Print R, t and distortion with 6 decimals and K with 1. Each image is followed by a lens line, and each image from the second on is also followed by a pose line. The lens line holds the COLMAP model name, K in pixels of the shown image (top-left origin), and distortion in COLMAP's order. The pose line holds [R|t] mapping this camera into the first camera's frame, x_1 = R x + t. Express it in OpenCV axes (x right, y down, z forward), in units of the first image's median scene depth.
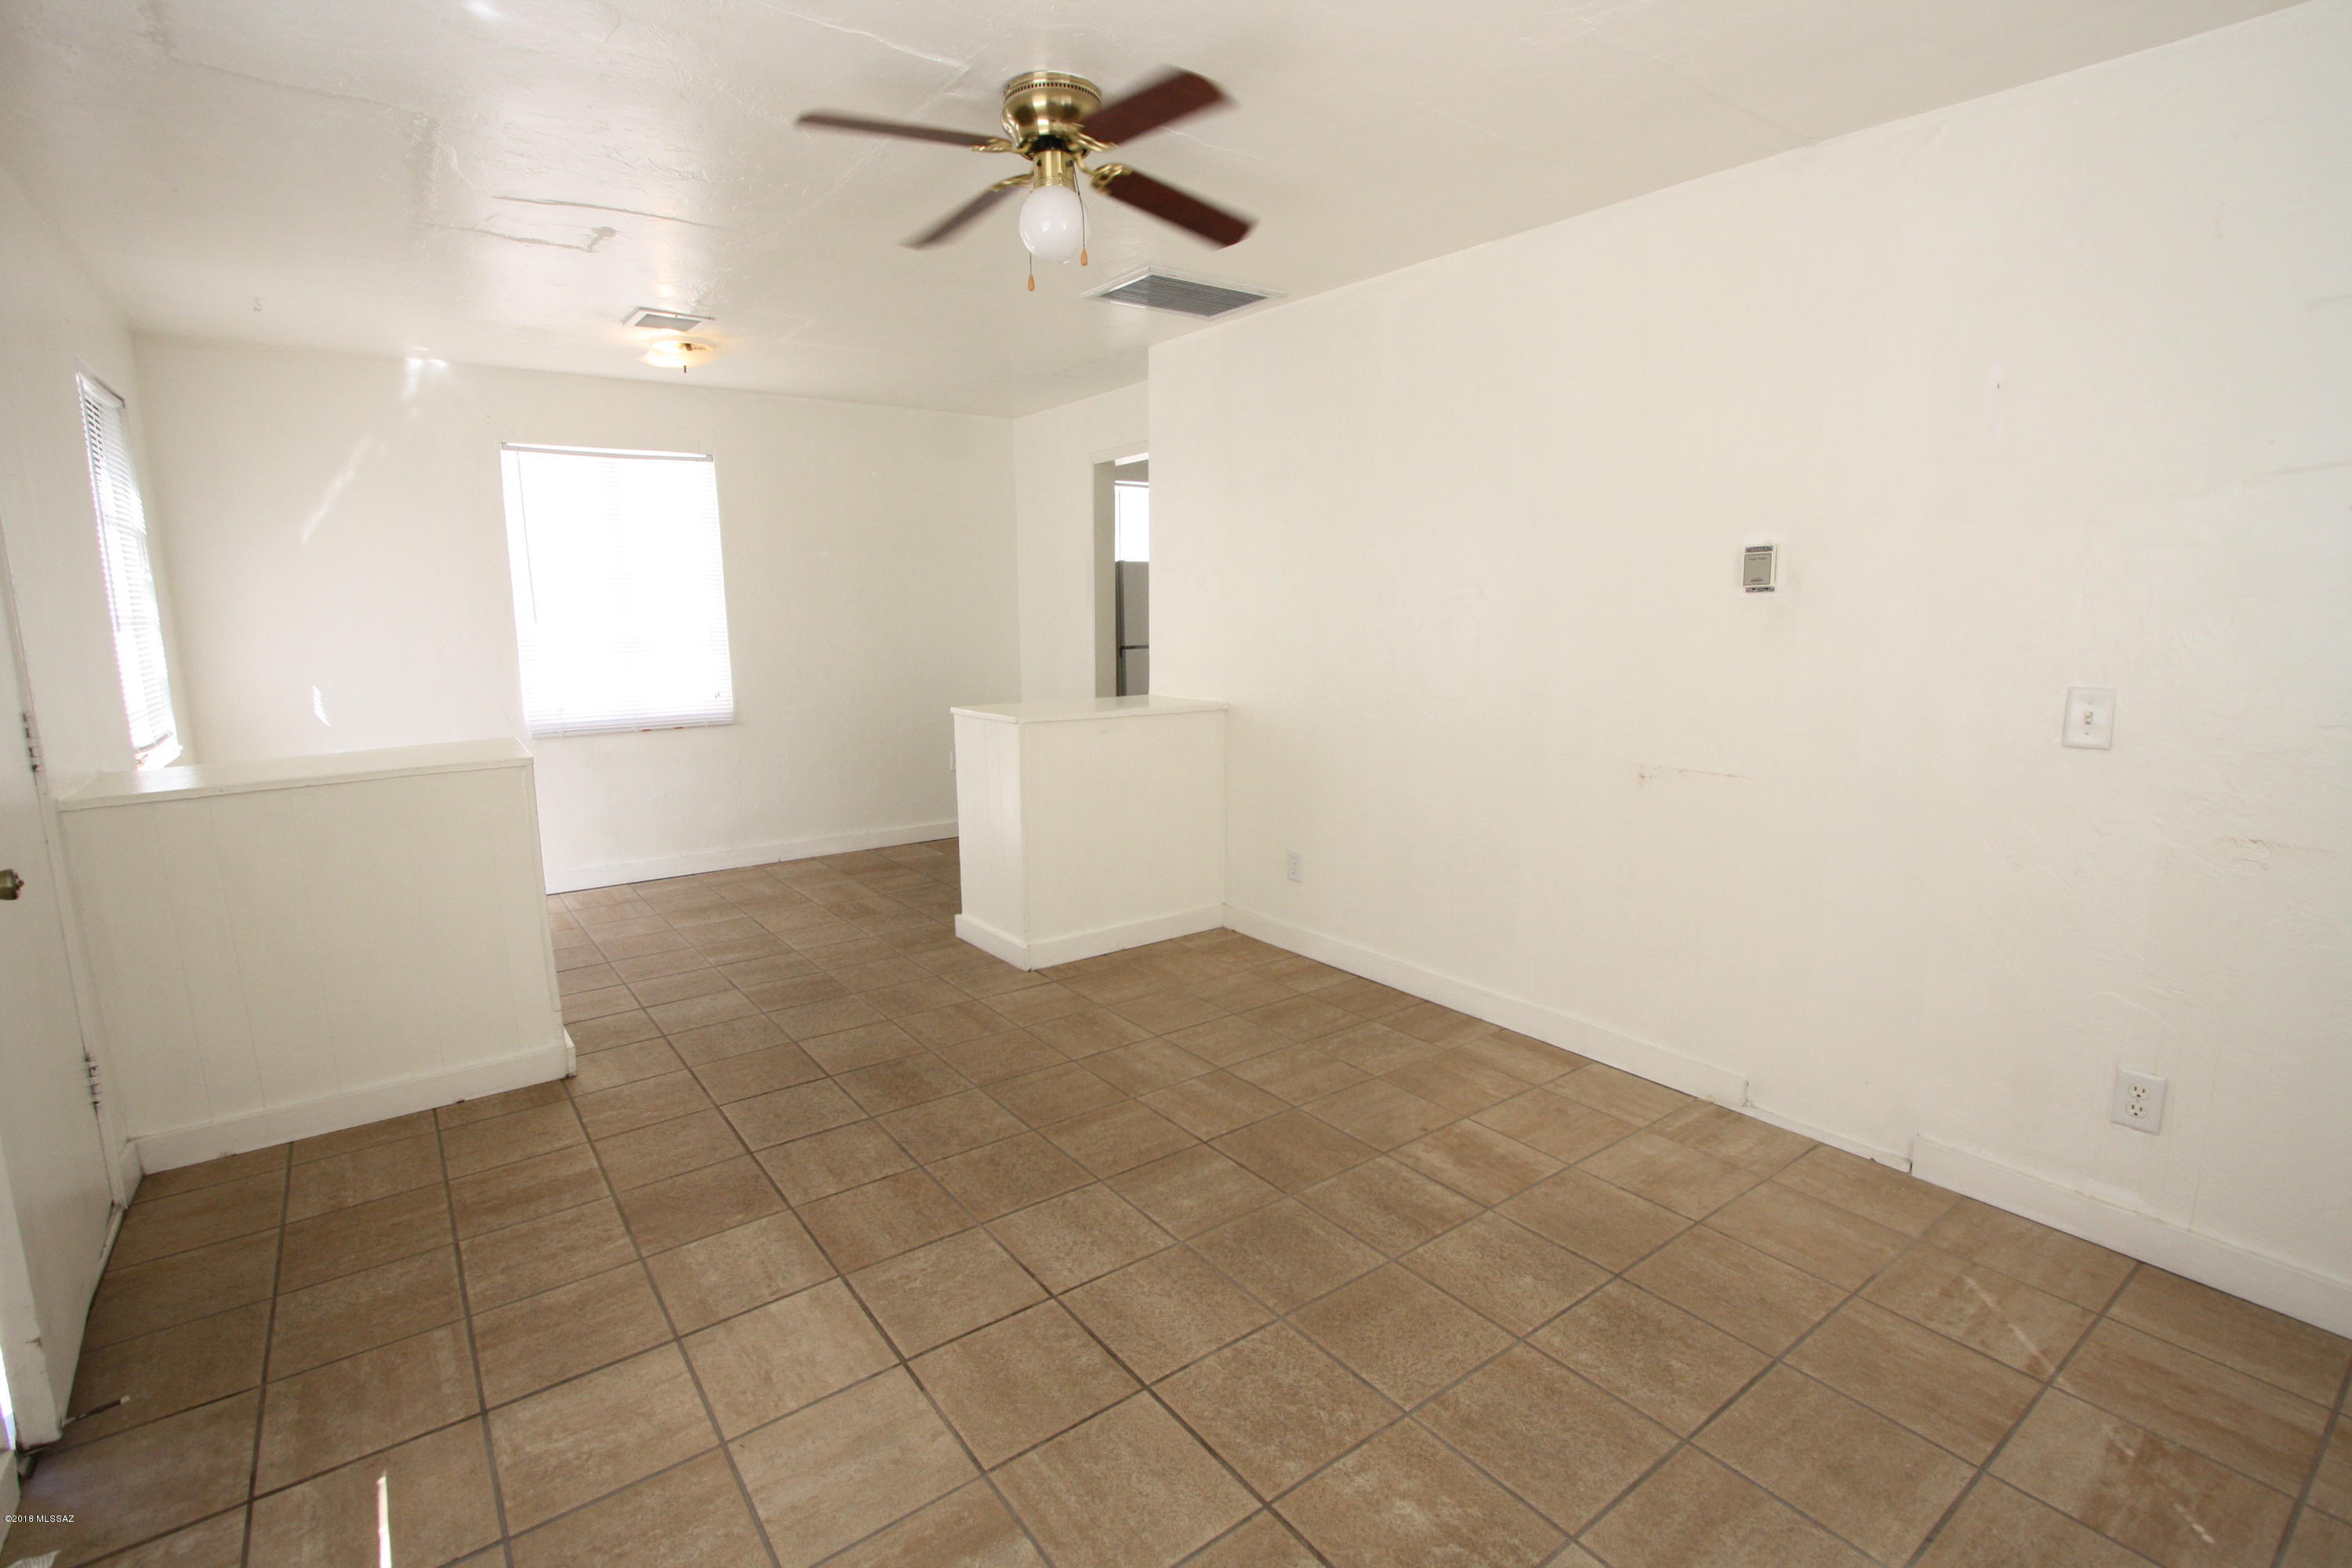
lens RADIAL K [[1087.9, 0, 1165.7], [0, 1087.9, 786.5], [0, 0, 1]] dist [0.002195, 0.000116]
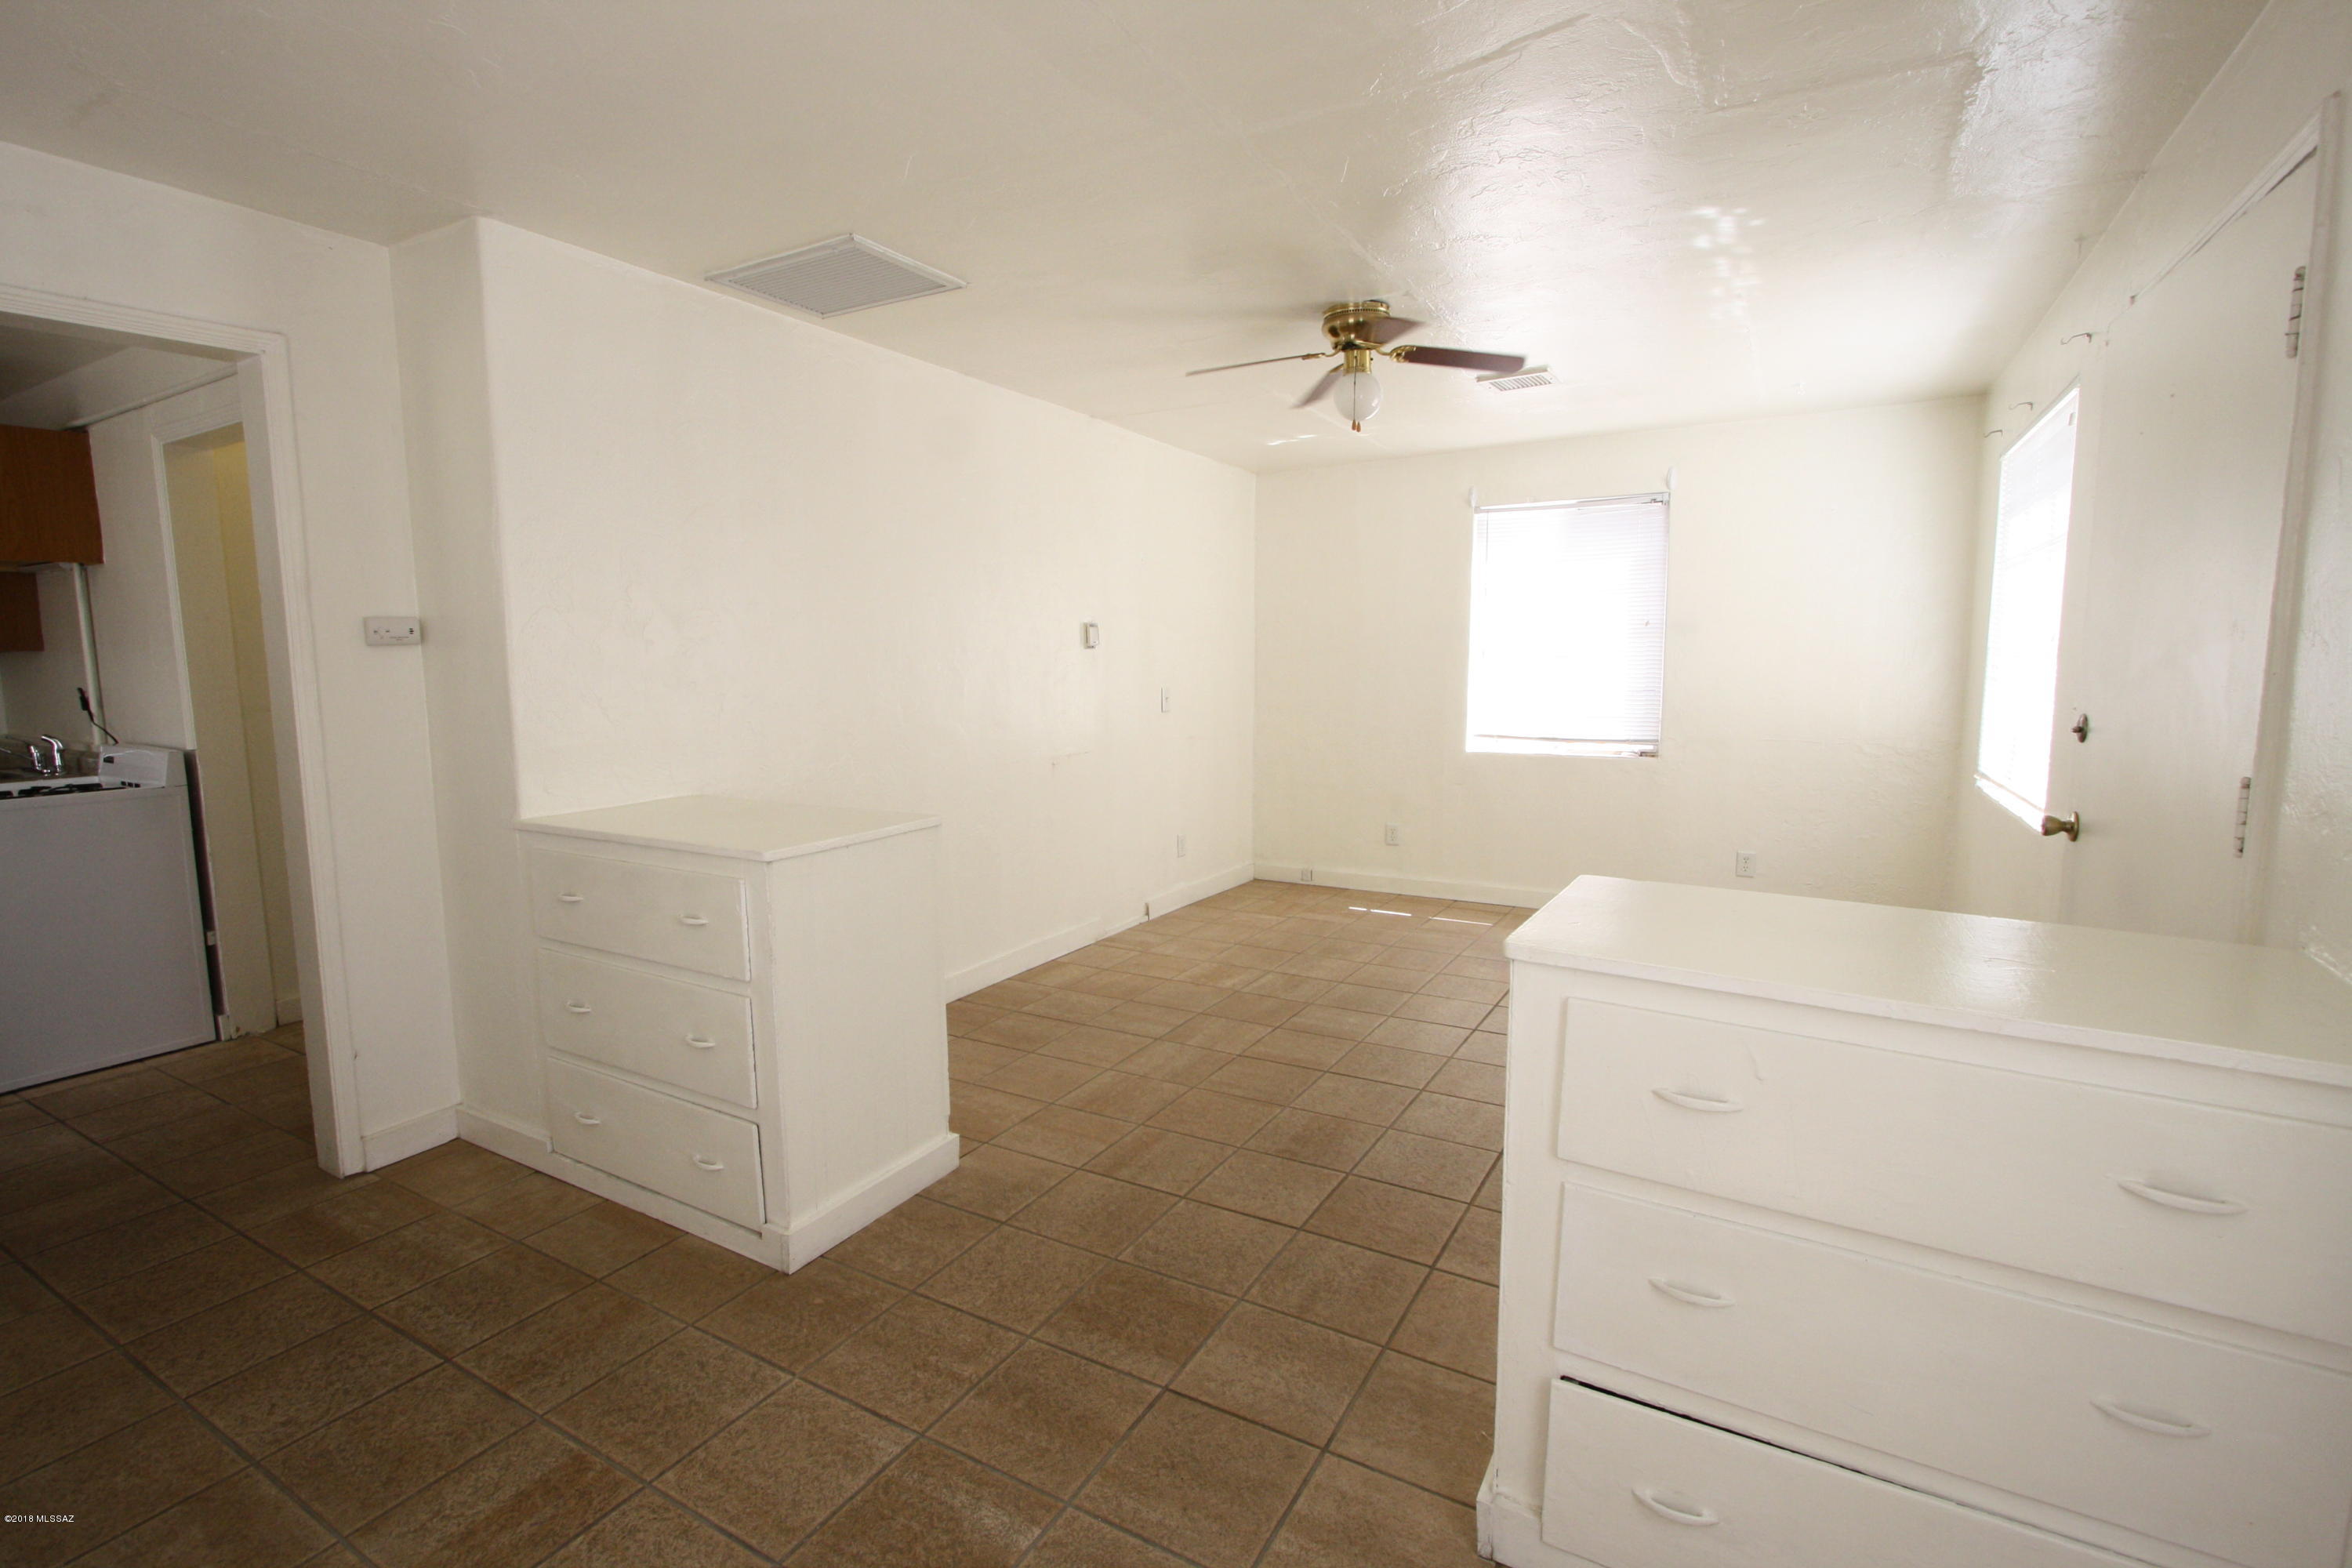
lens RADIAL K [[1087.9, 0, 1163.9], [0, 1087.9, 782.9], [0, 0, 1]] dist [0.002195, 0.000116]
pose [[-0.392541, -0.098966, 0.914394, -1.060644], [0.160922, 0.971468, 0.174226, -0.230444], [-0.905547, 0.215537, -0.365415, 1.431744]]
